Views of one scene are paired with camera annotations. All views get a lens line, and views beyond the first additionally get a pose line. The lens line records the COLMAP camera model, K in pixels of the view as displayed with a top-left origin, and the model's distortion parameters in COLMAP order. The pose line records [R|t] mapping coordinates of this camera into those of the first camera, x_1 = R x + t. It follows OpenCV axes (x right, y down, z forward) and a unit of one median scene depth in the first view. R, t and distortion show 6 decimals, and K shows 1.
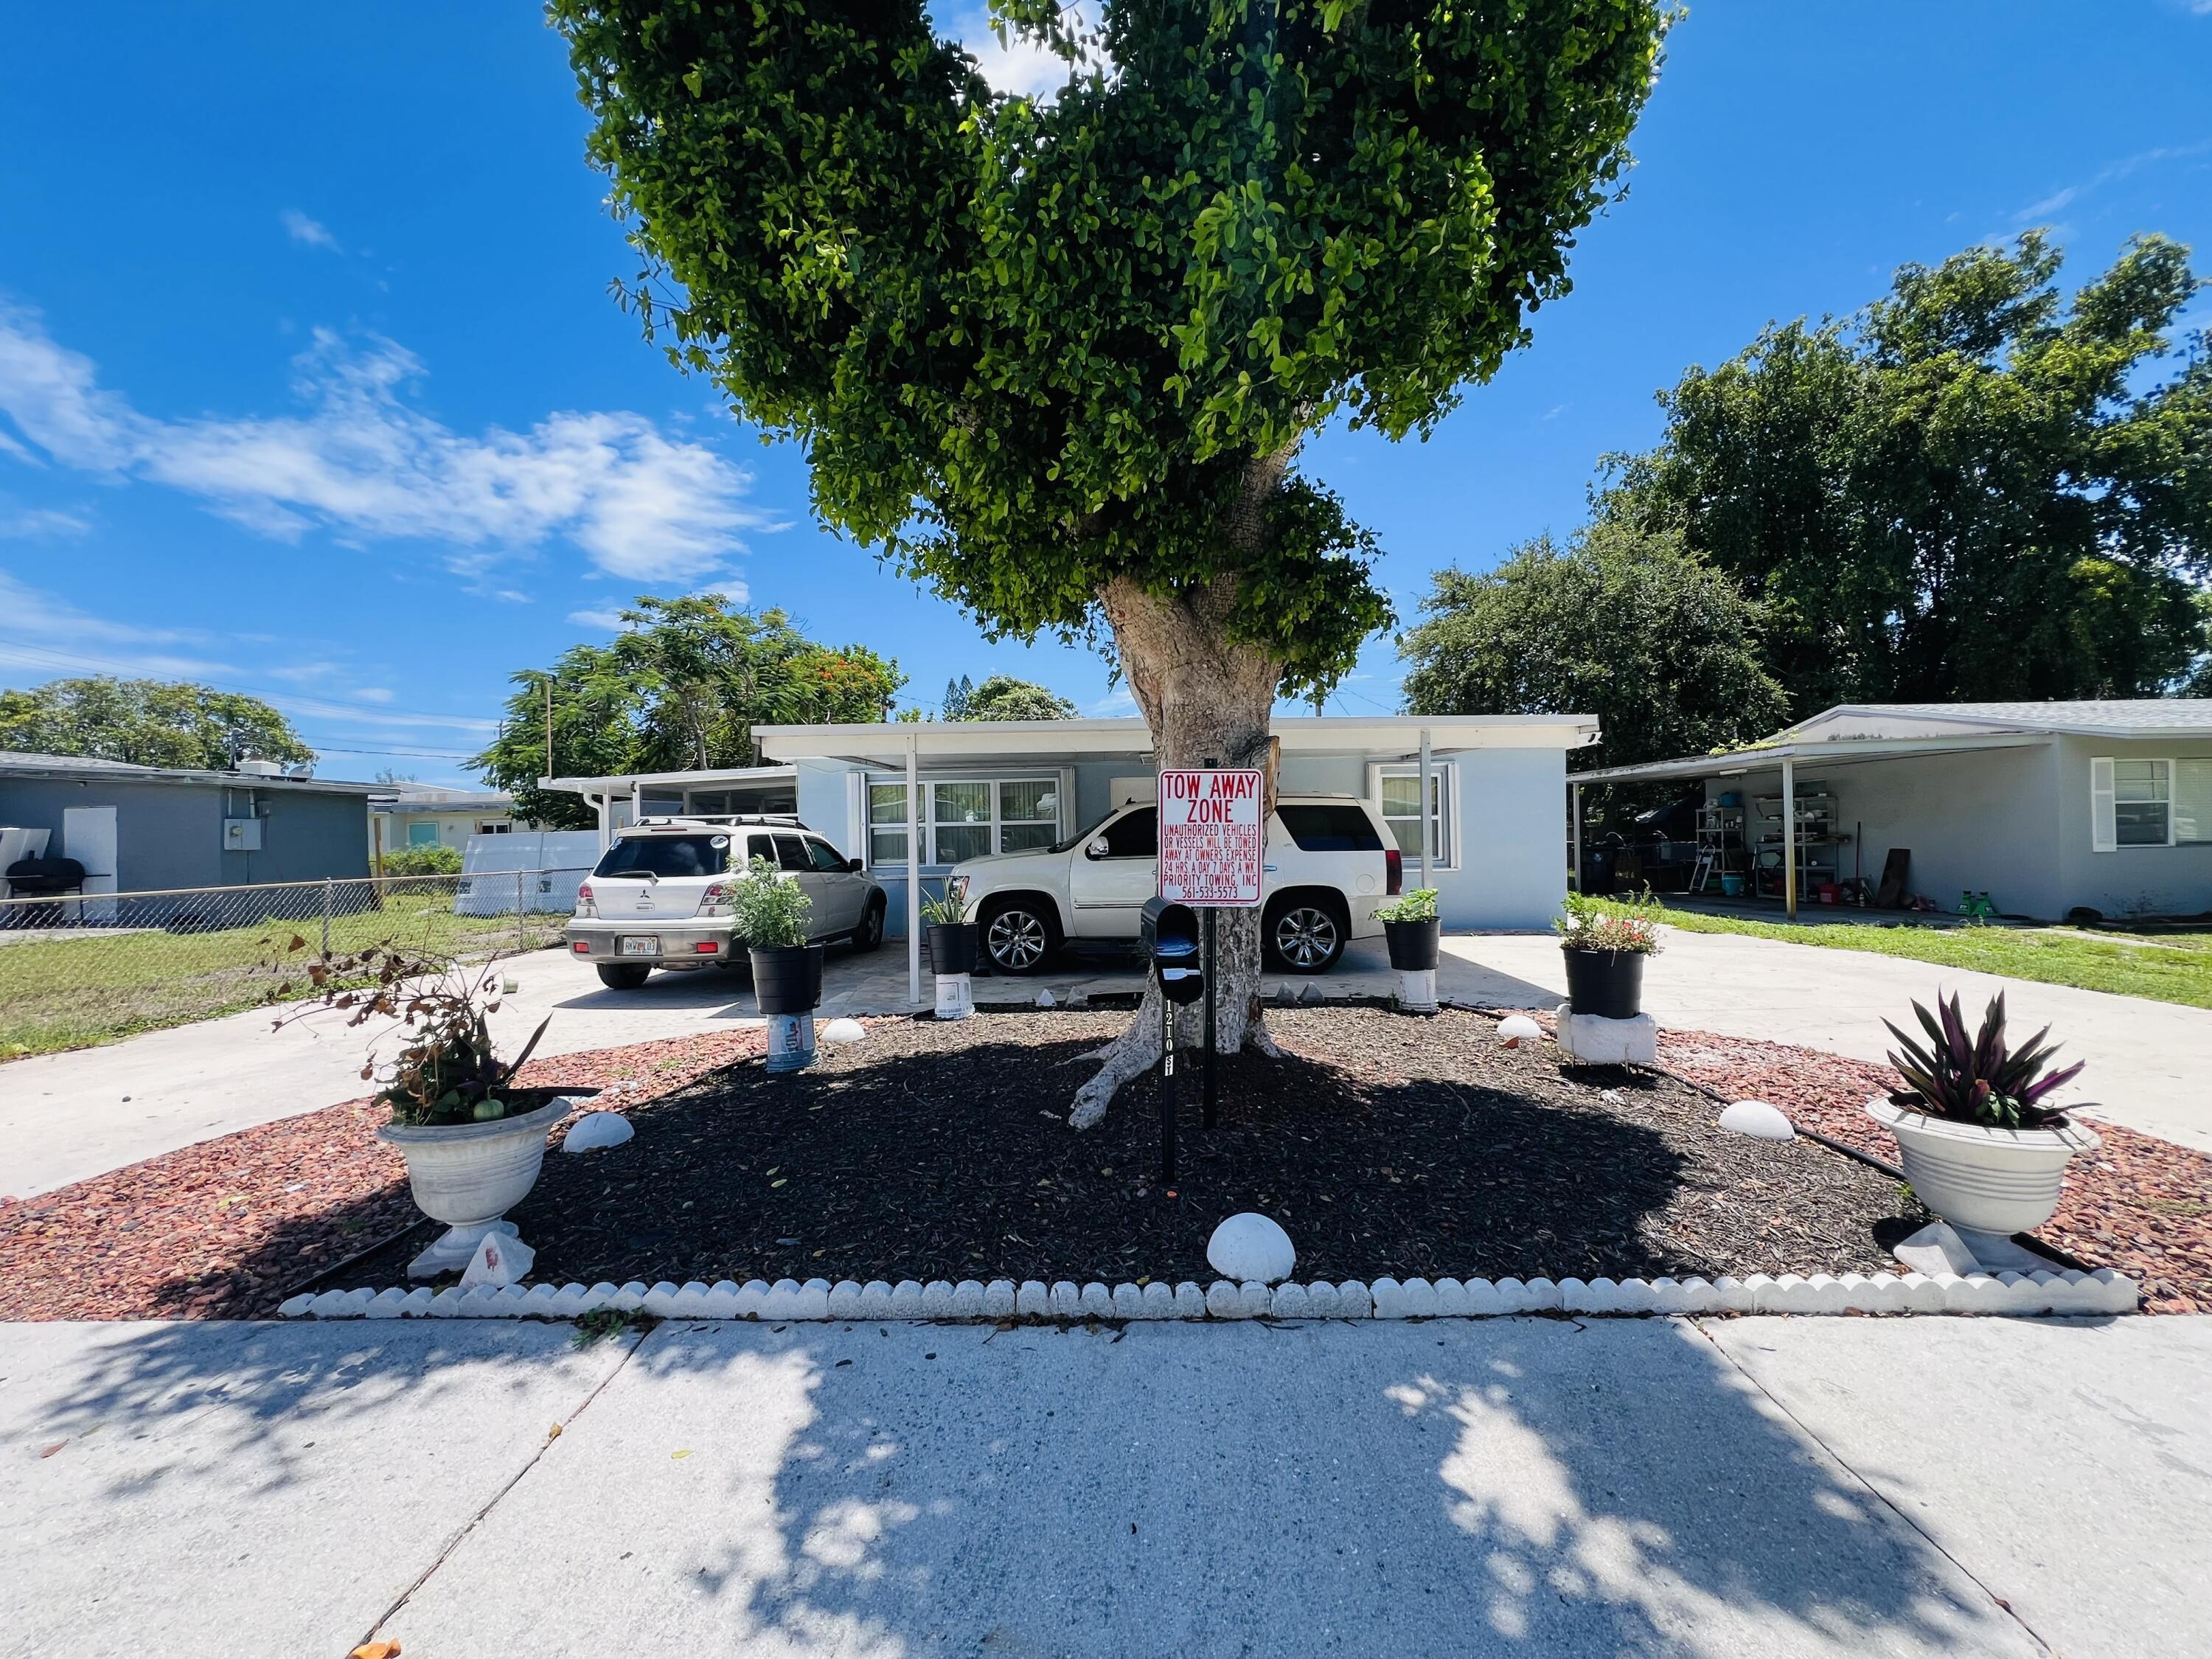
lens RADIAL K [[898.1, 0, 1110.5], [0, 898.1, 860.2], [0, 0, 1]] dist [0.000101, 0.000558]
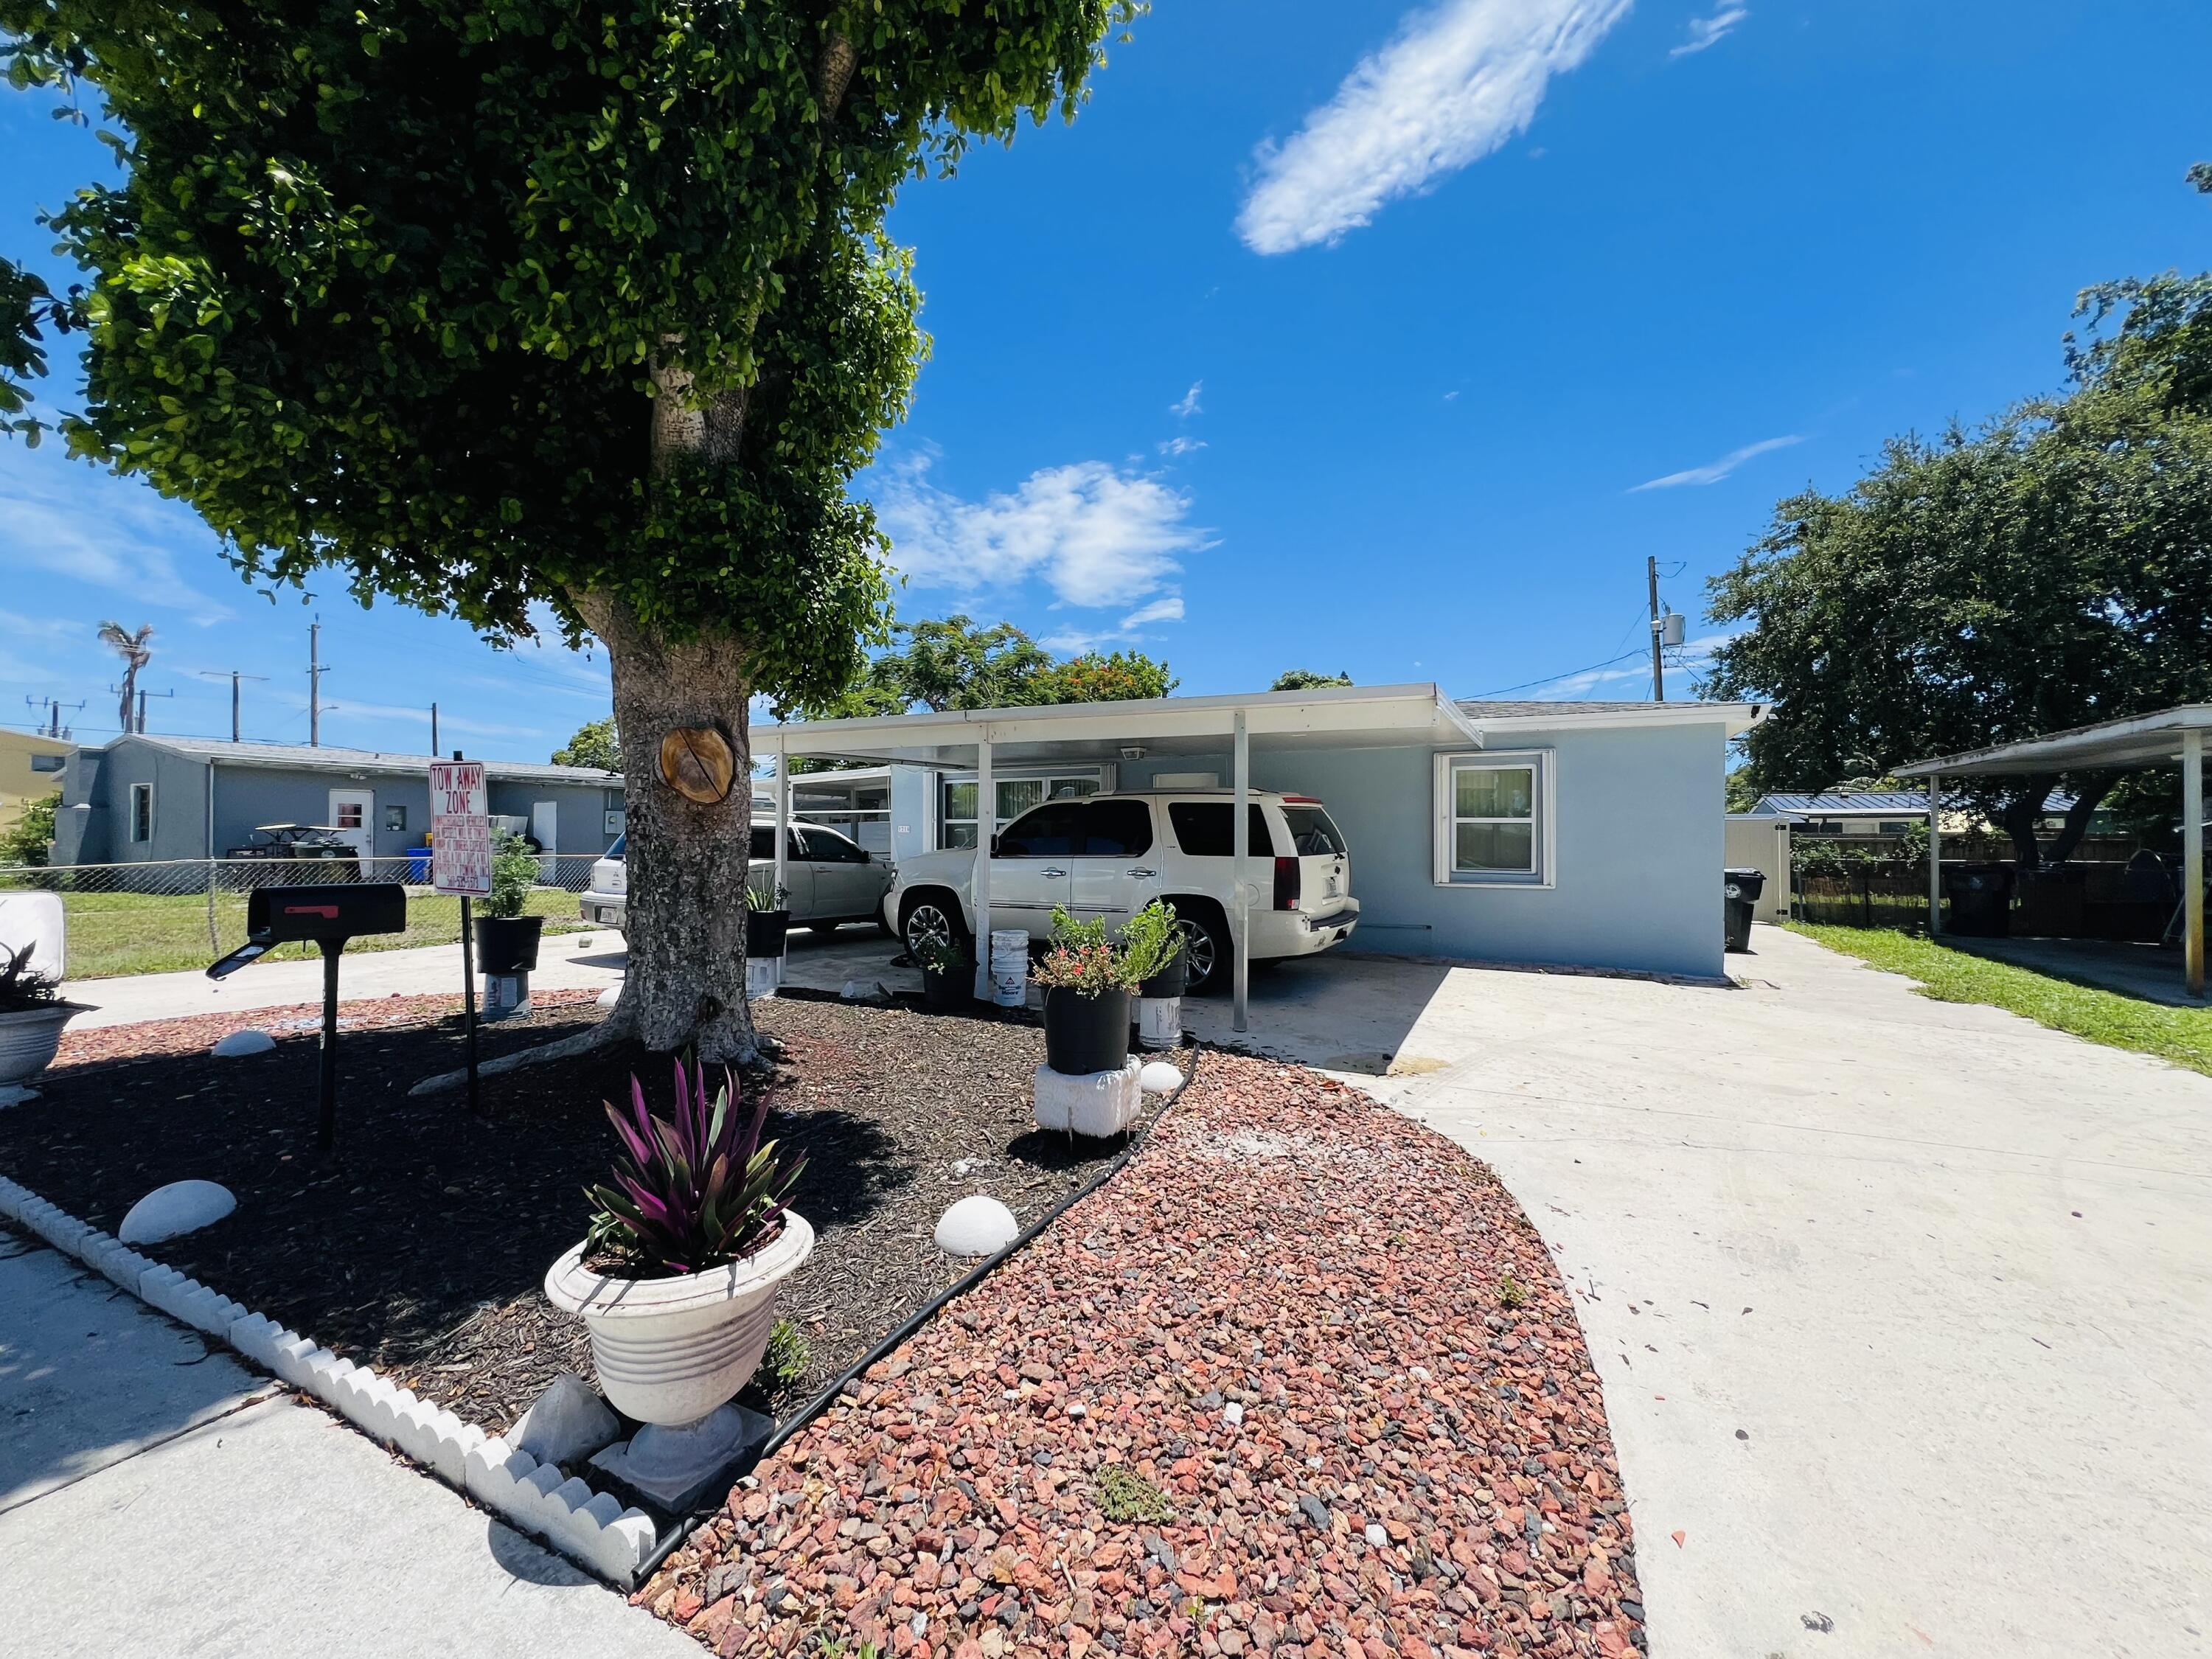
lens RADIAL K [[905.6, 0, 1107.0], [0, 905.6, 833.8], [0, 0, 1]] dist [-0.001220, 0.000555]
pose [[0.886937, 0.019492, -0.461478, 0.410571], [-0.033755, 0.999173, -0.022672, -0.006199], [0.460655, 0.035686, 0.886862, 0.136553]]
